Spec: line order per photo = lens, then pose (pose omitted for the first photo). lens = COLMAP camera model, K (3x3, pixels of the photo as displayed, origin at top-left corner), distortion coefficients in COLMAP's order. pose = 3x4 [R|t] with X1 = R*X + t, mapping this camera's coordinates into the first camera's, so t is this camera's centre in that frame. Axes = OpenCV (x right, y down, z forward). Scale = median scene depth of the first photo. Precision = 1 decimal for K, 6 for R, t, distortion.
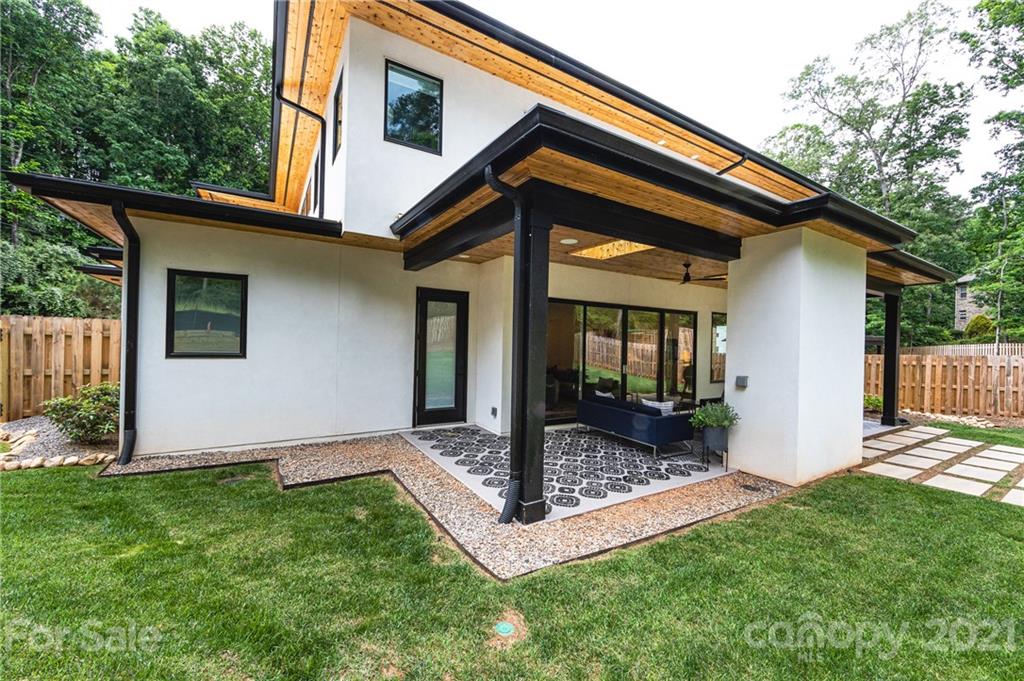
lens RADIAL K [[402.3, 0, 512.1], [0, 402.3, 343.1], [0, 0, 1]] dist [-0.001193, -0.000681]
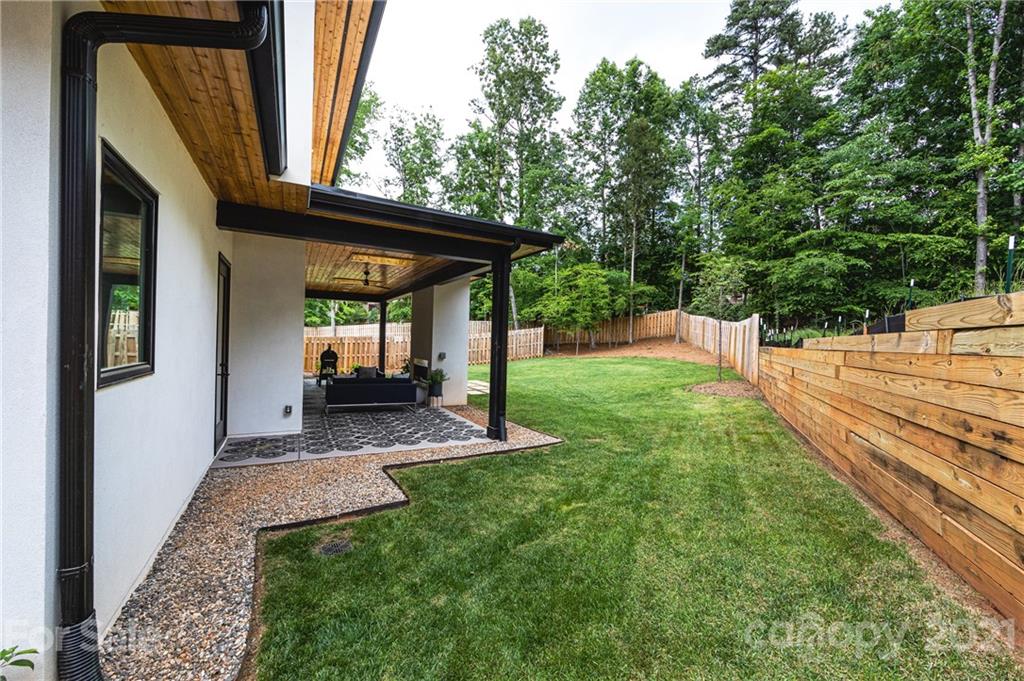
lens RADIAL K [[383.0, 0, 508.1], [0, 383.0, 338.6], [0, 0, 1]] dist [-0.000424, -0.000098]
pose [[0.091738, -0.020618, 0.995570, -0.477149], [-0.019886, 0.999548, 0.022533, -0.012085], [-0.995585, -0.021865, 0.091287, 0.238731]]
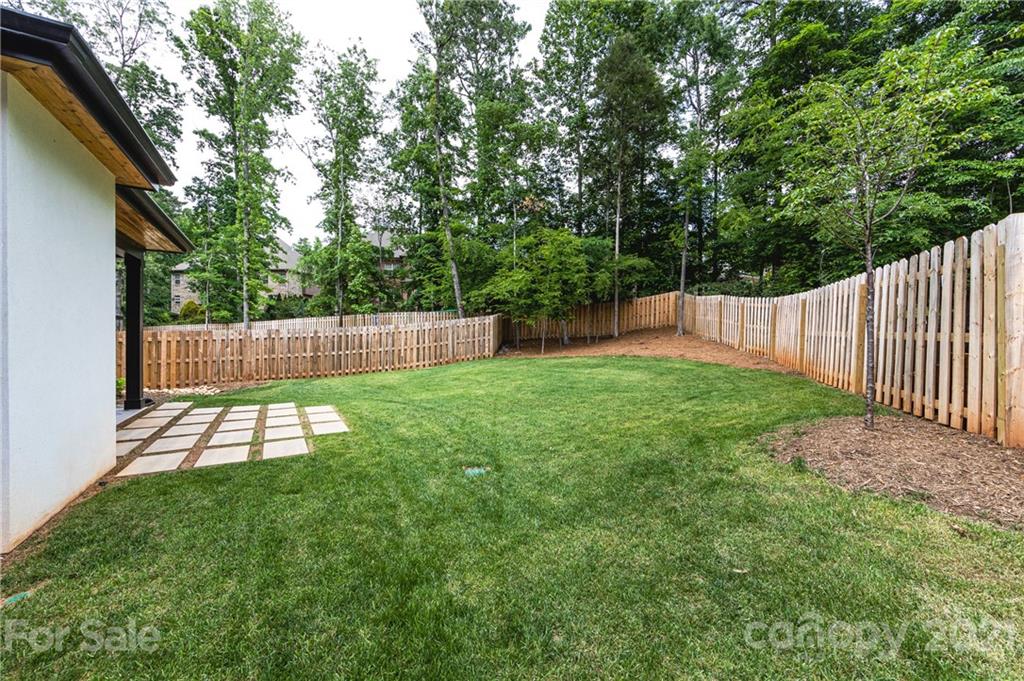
lens RADIAL K [[402.3, 0, 512.1], [0, 402.3, 343.1], [0, 0, 1]] dist [-0.001193, -0.000681]
pose [[0.027534, -0.034769, 0.999016, 0.081077], [-0.007461, 0.999360, 0.034987, 0.021088], [-0.999593, -0.008417, 0.027257, 0.129345]]
